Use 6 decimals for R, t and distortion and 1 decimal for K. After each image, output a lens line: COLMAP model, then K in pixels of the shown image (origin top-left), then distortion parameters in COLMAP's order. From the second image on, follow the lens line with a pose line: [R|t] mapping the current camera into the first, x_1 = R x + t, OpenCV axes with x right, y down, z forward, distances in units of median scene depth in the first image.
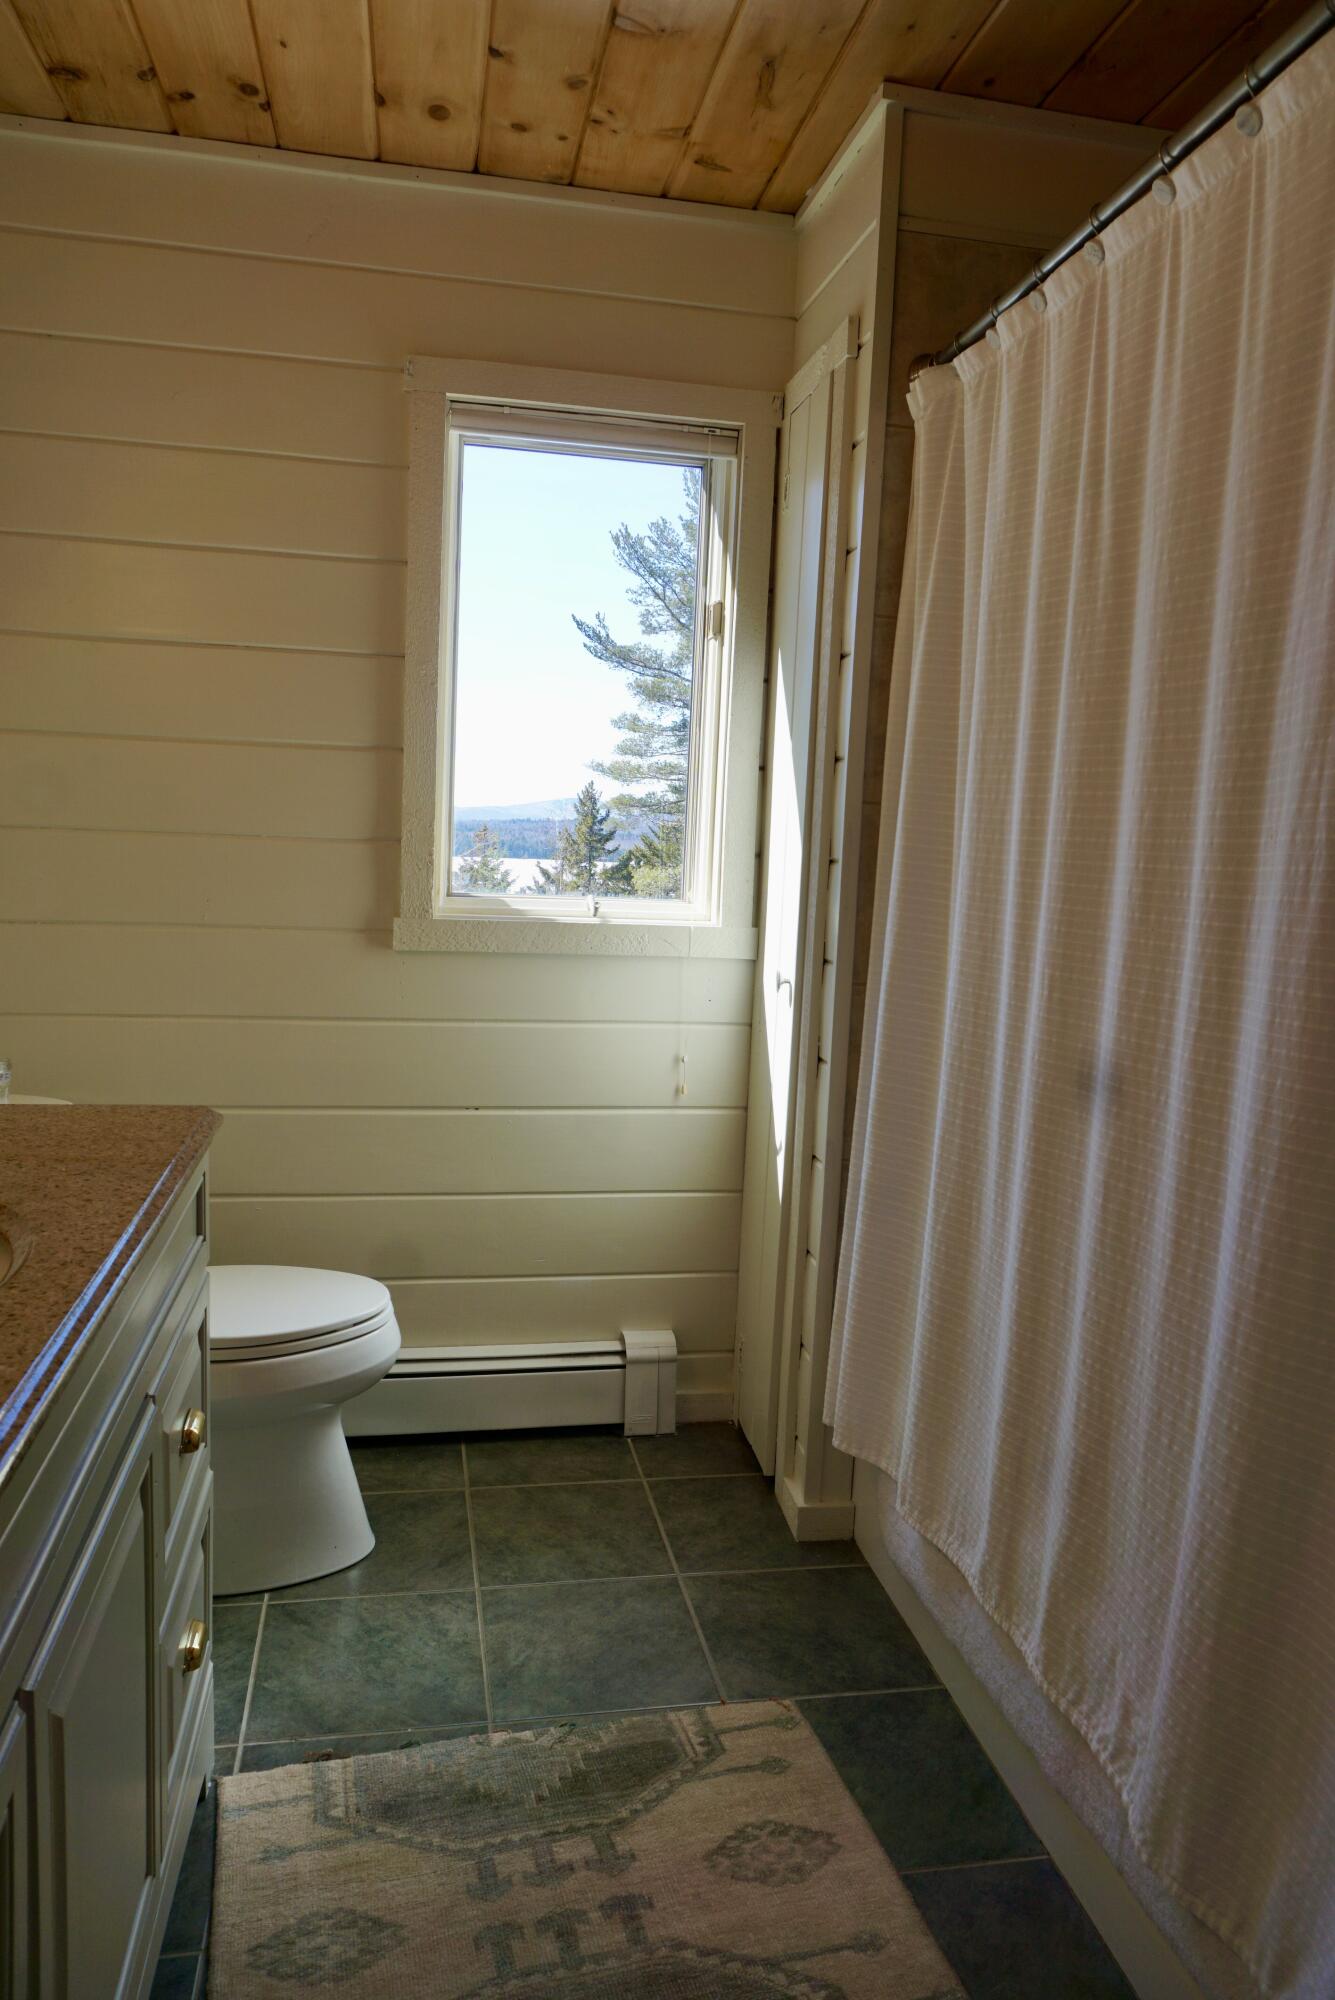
lens RADIAL K [[1330.8, 0, 669.2], [0, 1330.8, 1000.4], [0, 0, 1]] dist [-0.025400, 0.008739]
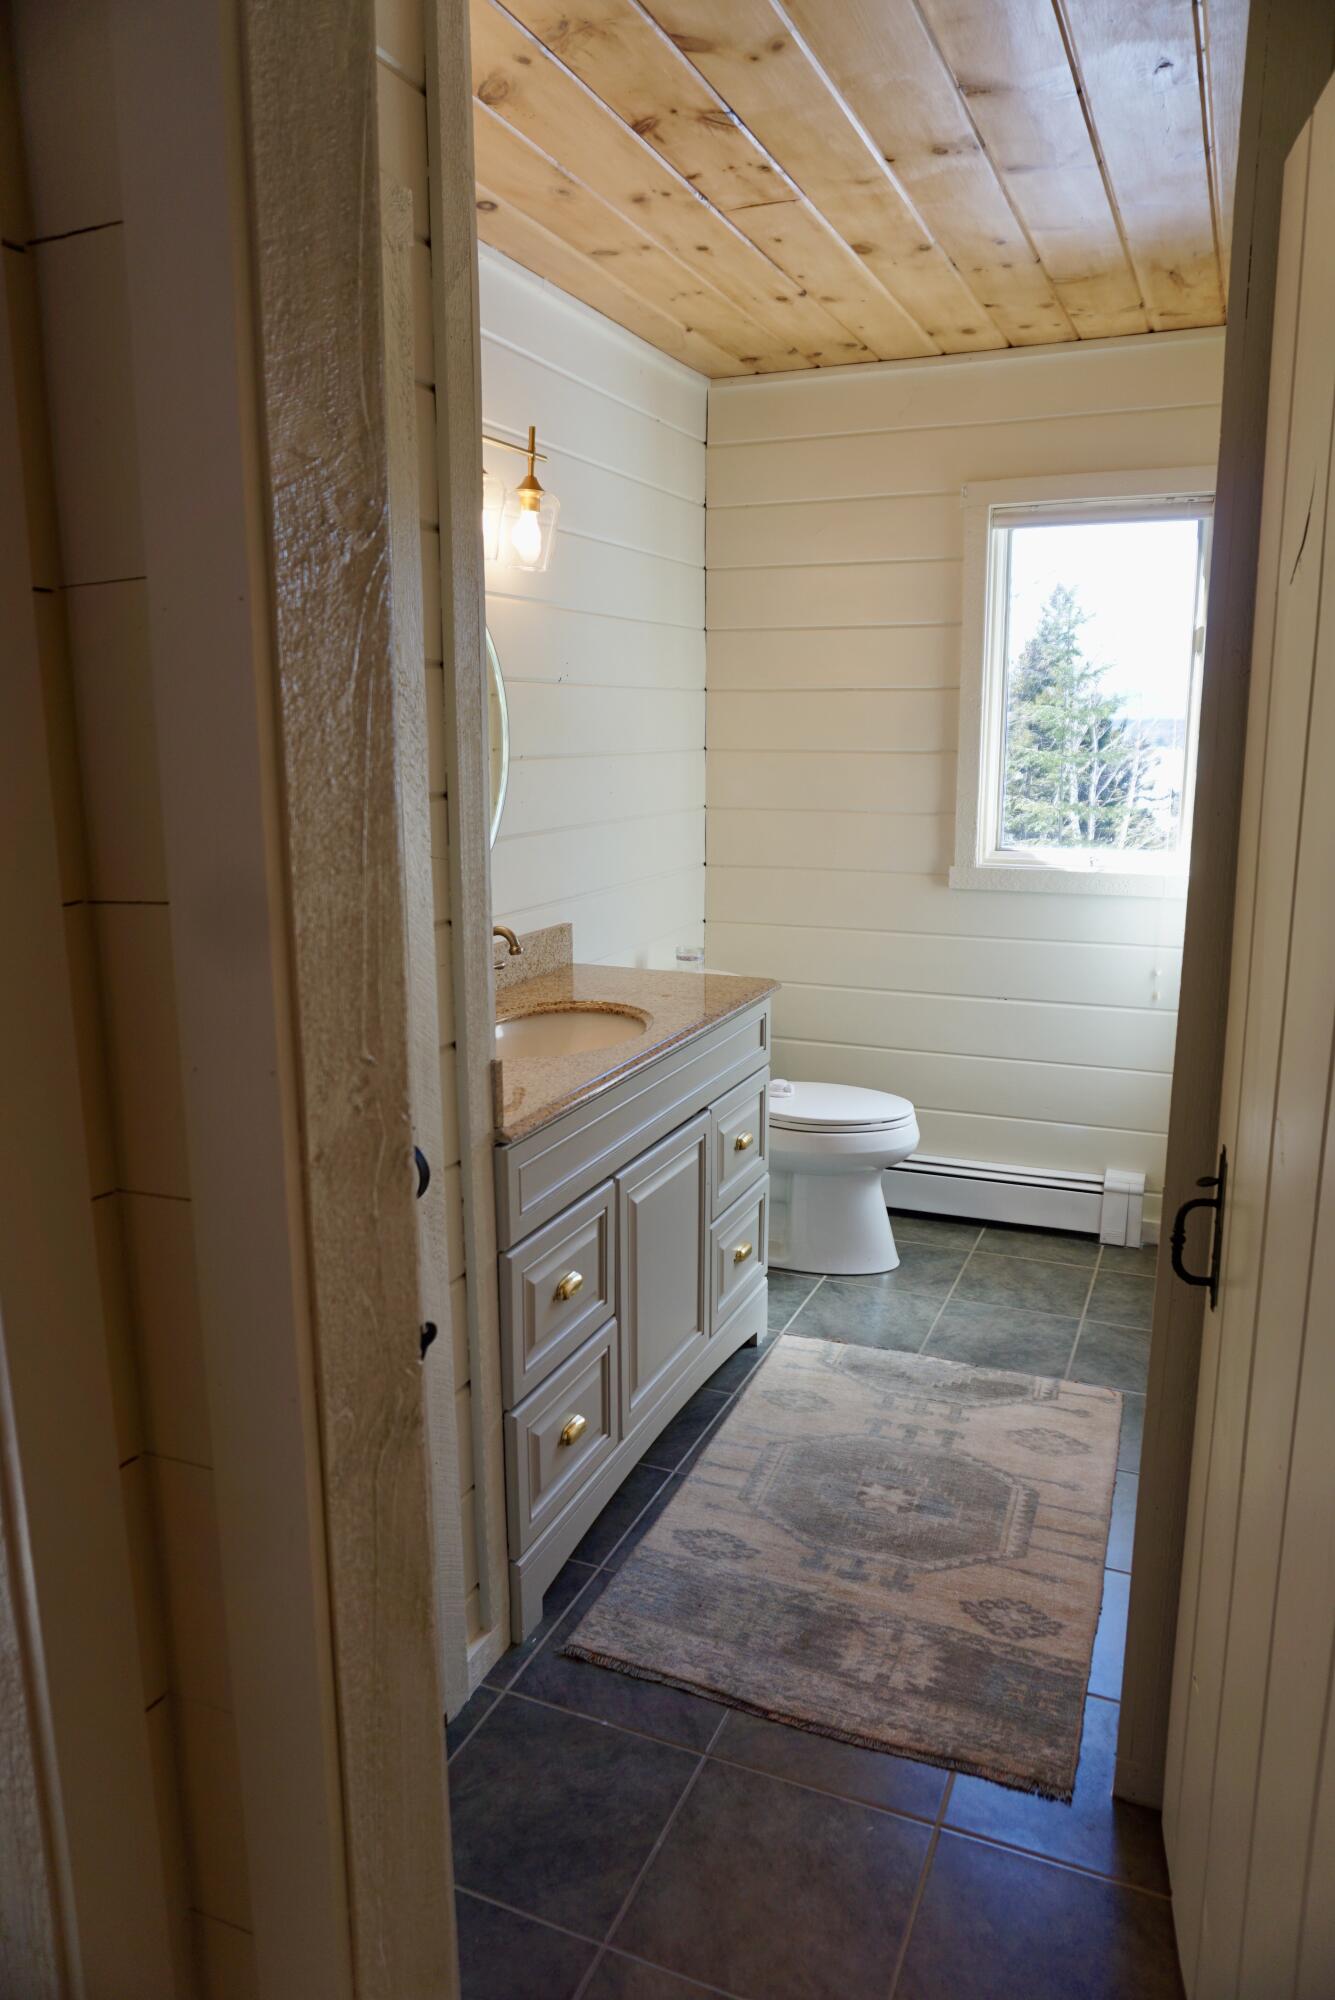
lens RADIAL K [[1330.8, 0, 665.9], [0, 1330.8, 1008.7], [0, 0, 1]] dist [-0.025400, 0.008739]
pose [[0.831077, 0.068459, -0.551928, 0.406506], [-0.026324, 0.996125, 0.083918, -0.023593], [0.555534, -0.055213, 0.829659, -0.463887]]
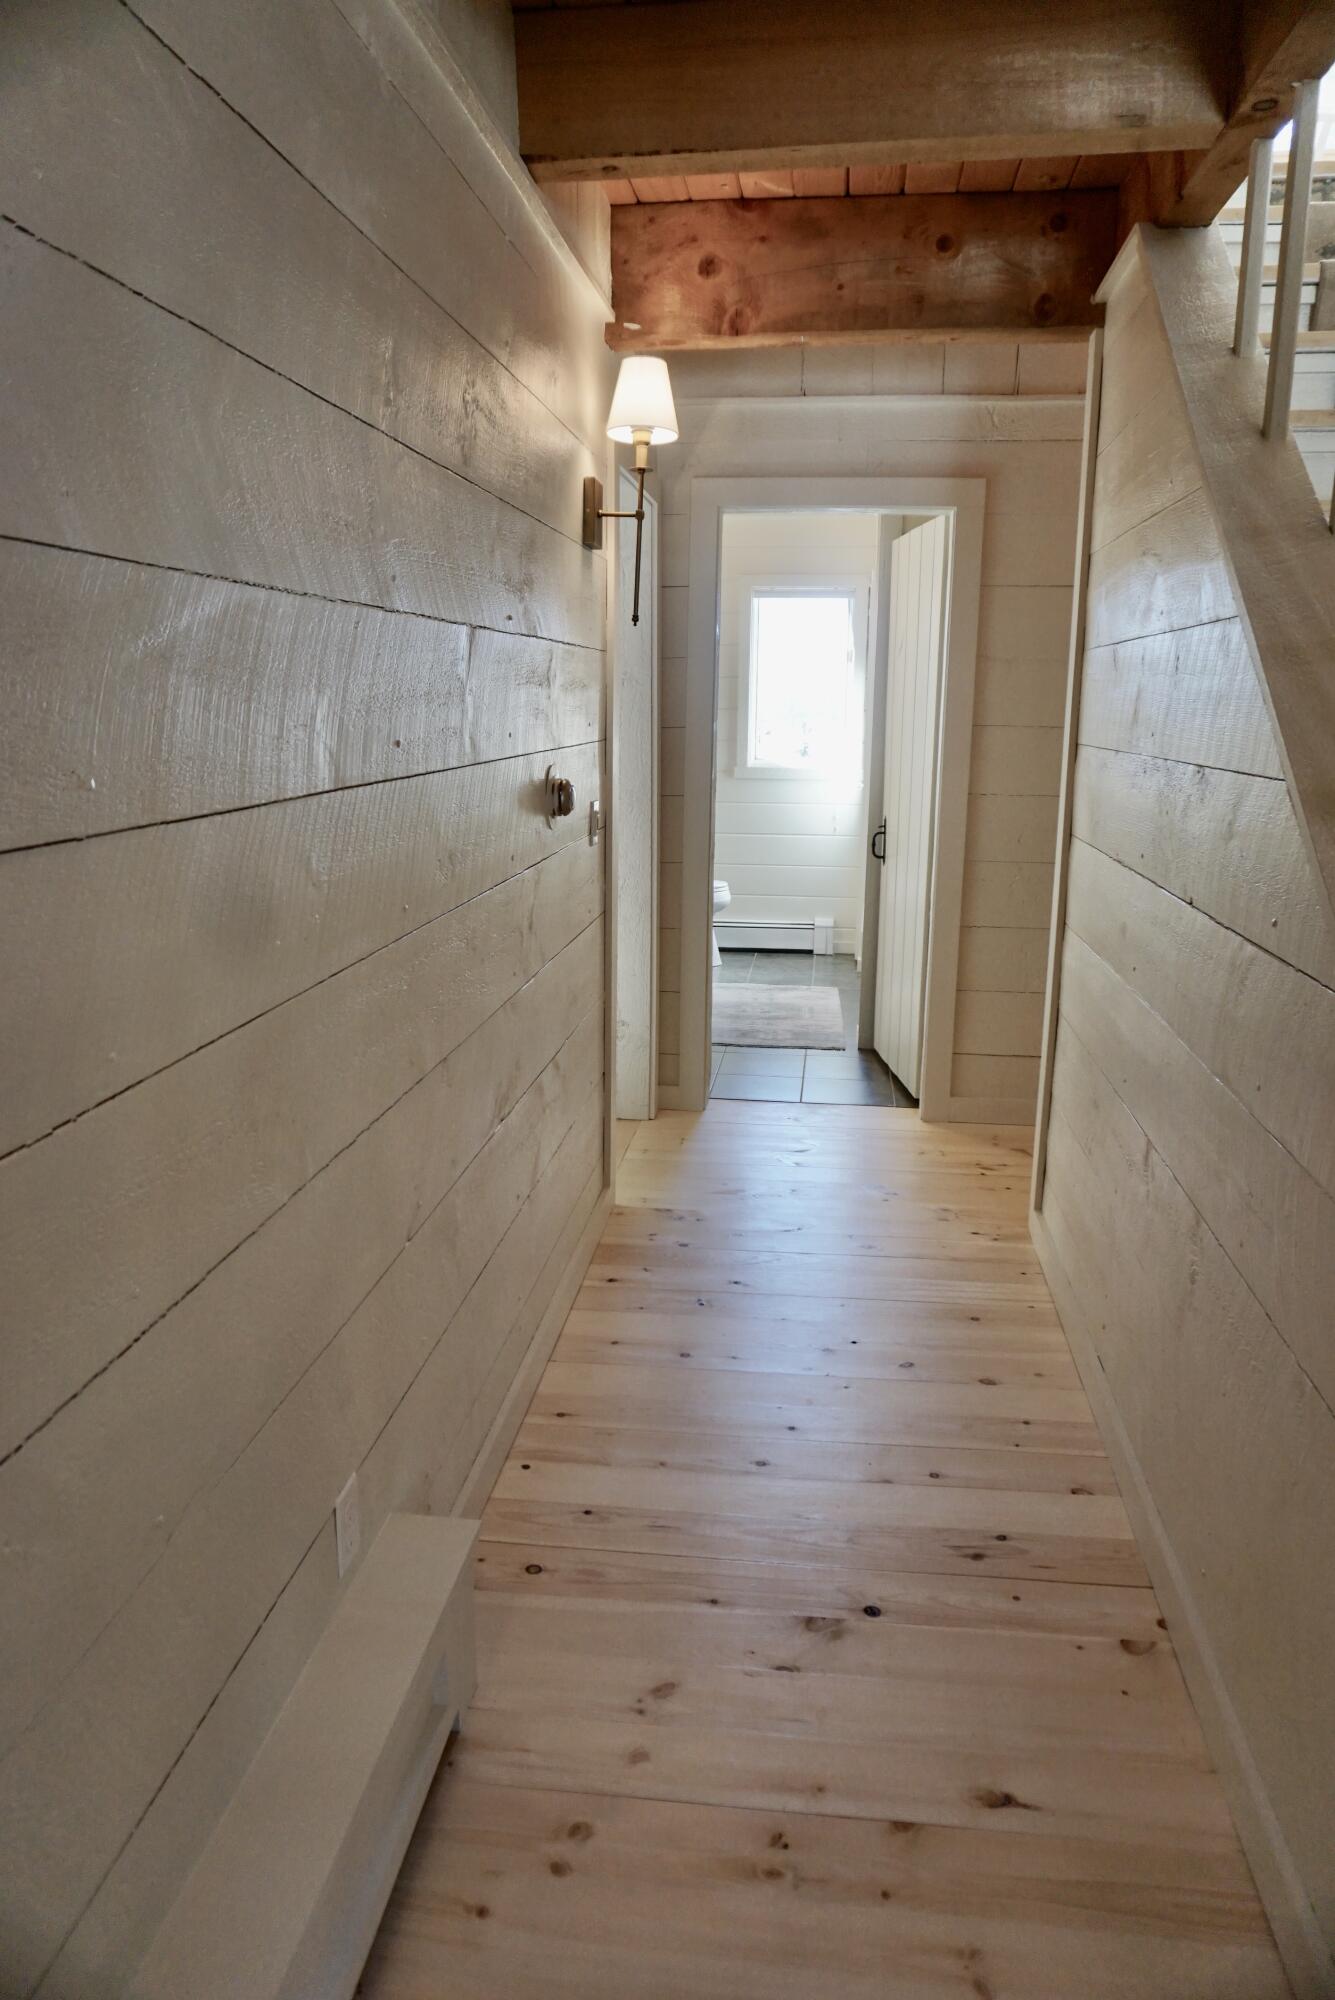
lens RADIAL K [[1330.8, 0, 665.6], [0, 1330.8, 993.1], [0, 0, 1]] dist [-0.025400, 0.008739]
pose [[0.952043, 0.036444, -0.303787, 0.628566], [-0.010537, 0.996197, 0.086487, 0.206458], [0.305784, -0.079139, 0.948806, -2.107188]]
